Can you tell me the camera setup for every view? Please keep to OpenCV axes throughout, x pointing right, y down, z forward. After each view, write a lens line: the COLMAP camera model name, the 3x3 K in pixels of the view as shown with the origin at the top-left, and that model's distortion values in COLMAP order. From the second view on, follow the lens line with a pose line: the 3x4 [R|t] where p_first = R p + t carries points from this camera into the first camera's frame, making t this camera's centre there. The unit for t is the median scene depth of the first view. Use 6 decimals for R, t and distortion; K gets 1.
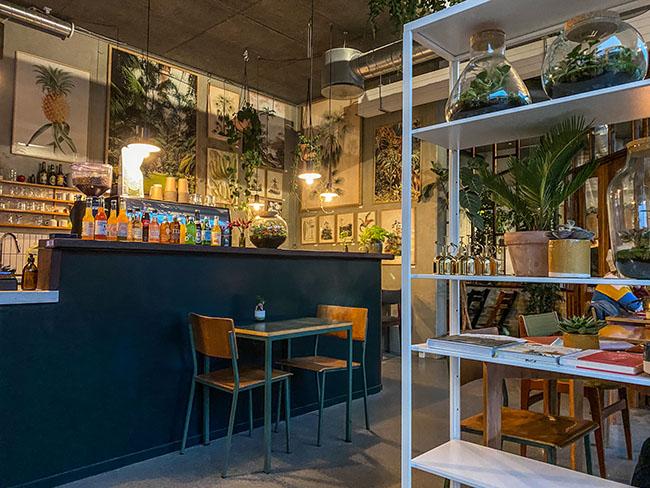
lens RADIAL K [[505.9, 0, 324.2], [0, 505.9, 245.7], [0, 0, 1]] dist [0.068488, -0.084169]
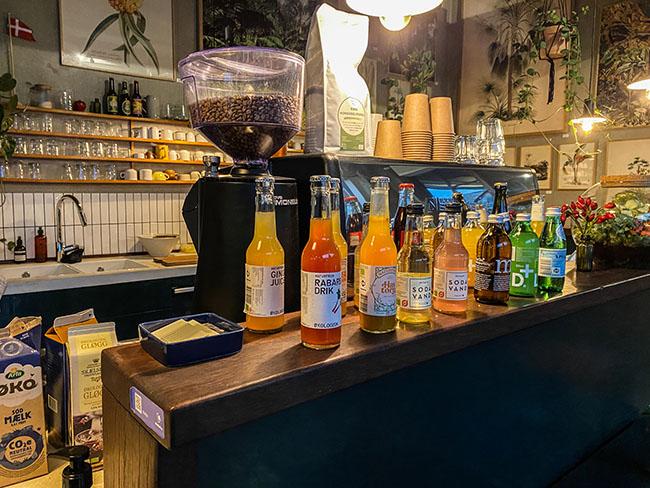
lens RADIAL K [[505.9, 0, 324.2], [0, 505.9, 245.7], [0, 0, 1]] dist [0.068488, -0.084169]
pose [[0.992112, 0.008668, -0.125055, -0.202111], [0.010342, 0.988545, 0.150572, -0.050343], [0.124928, -0.150678, 0.980658, 0.376231]]
